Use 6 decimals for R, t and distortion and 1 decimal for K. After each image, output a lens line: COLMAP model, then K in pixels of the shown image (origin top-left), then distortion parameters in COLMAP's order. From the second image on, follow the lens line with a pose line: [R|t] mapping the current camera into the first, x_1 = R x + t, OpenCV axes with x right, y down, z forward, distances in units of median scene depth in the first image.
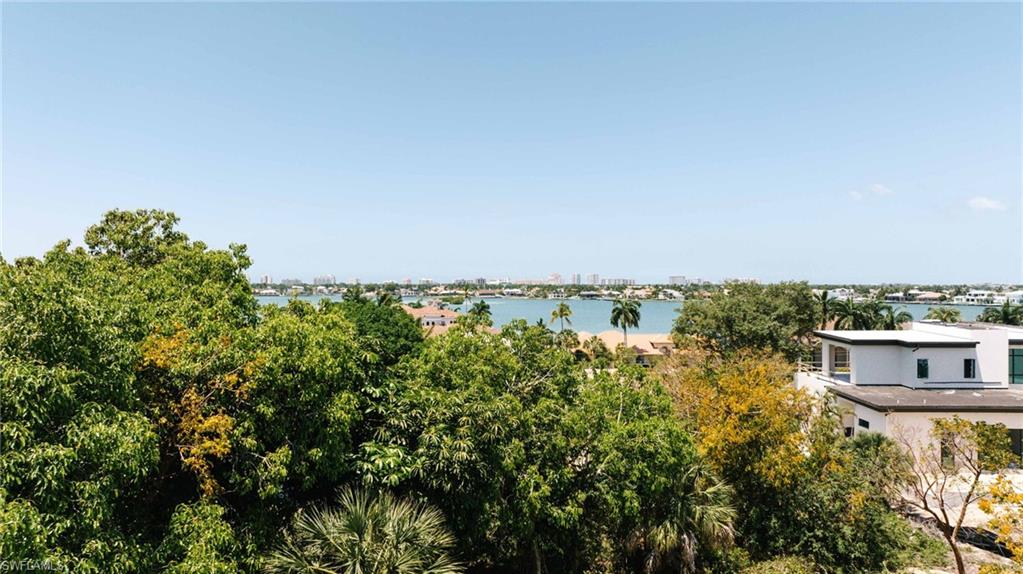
lens RADIAL K [[724.5, 0, 511.5], [0, 724.5, 287.0], [0, 0, 1]] dist [-0.039259, 0.052502]
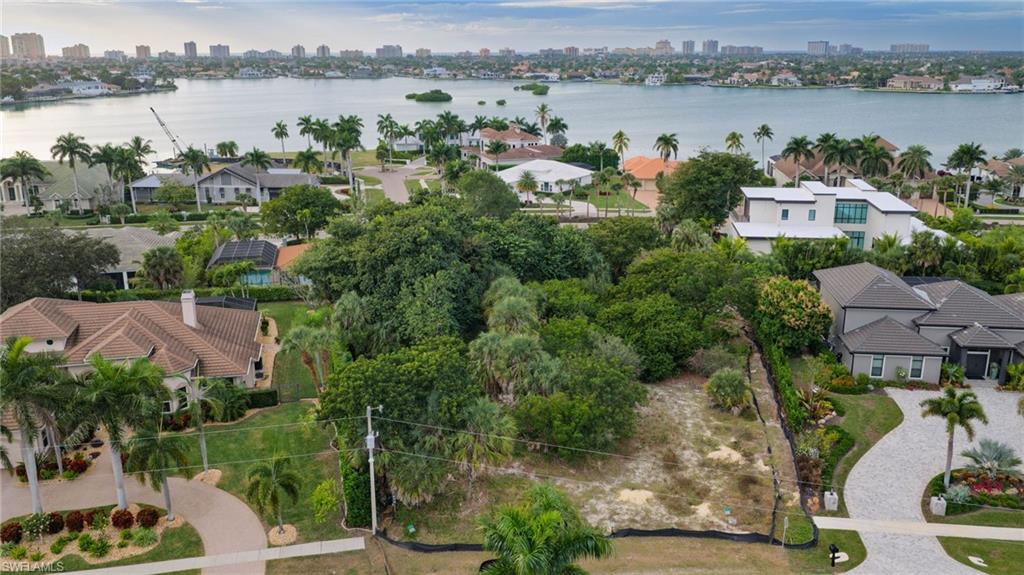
lens RADIAL K [[852.0, 0, 512.0], [0, 852.0, 287.5], [0, 0, 1]] dist [0.037700, -0.082938]
pose [[0.993698, 0.024758, -0.109319, 0.117162], [0.005054, 0.964412, 0.264354, -0.238971], [0.111974, -0.263241, 0.958210, -1.000105]]
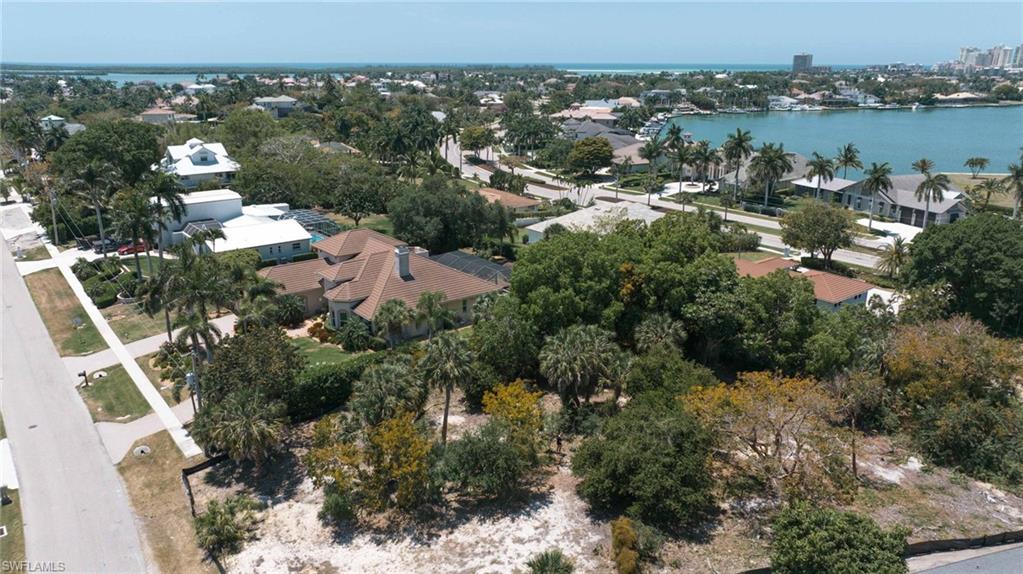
lens RADIAL K [[724.5, 0, 511.5], [0, 724.5, 287.0], [0, 0, 1]] dist [-0.039259, 0.052502]
pose [[0.324566, 0.278120, -0.904050, 0.705507], [-0.003372, 0.956128, 0.292931, -0.234564], [0.945857, -0.092027, 0.311264, -0.226868]]
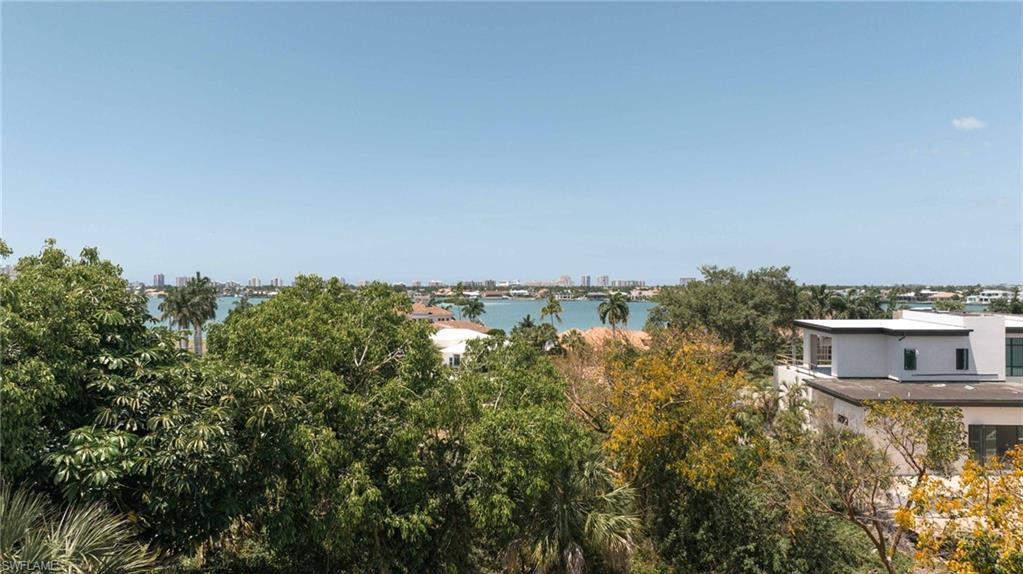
lens RADIAL K [[724.5, 0, 511.5], [0, 724.5, 287.0], [0, 0, 1]] dist [-0.039259, 0.052502]
pose [[0.999886, -0.002375, -0.014907, 0.072338], [0.002327, 0.999992, -0.003248, 0.020776], [0.014915, 0.003213, 0.999884, 0.075528]]
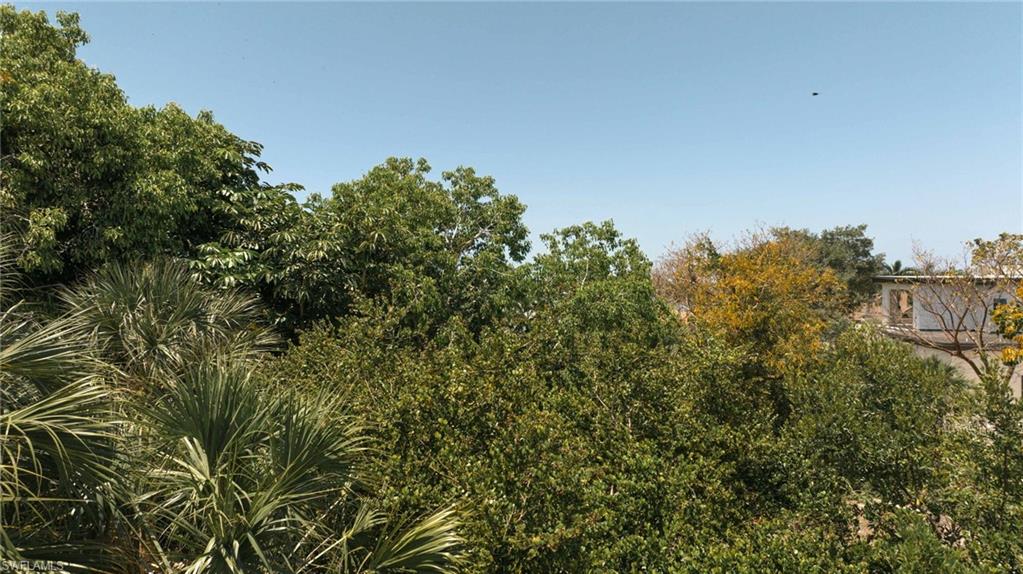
lens RADIAL K [[724.5, 0, 511.5], [0, 724.5, 287.0], [0, 0, 1]] dist [-0.039259, 0.052502]
pose [[0.995537, 0.000557, -0.094367, 0.058374], [-0.000630, 1.000000, -0.000737, 0.074173], [0.094367, 0.000793, 0.995537, 0.069581]]
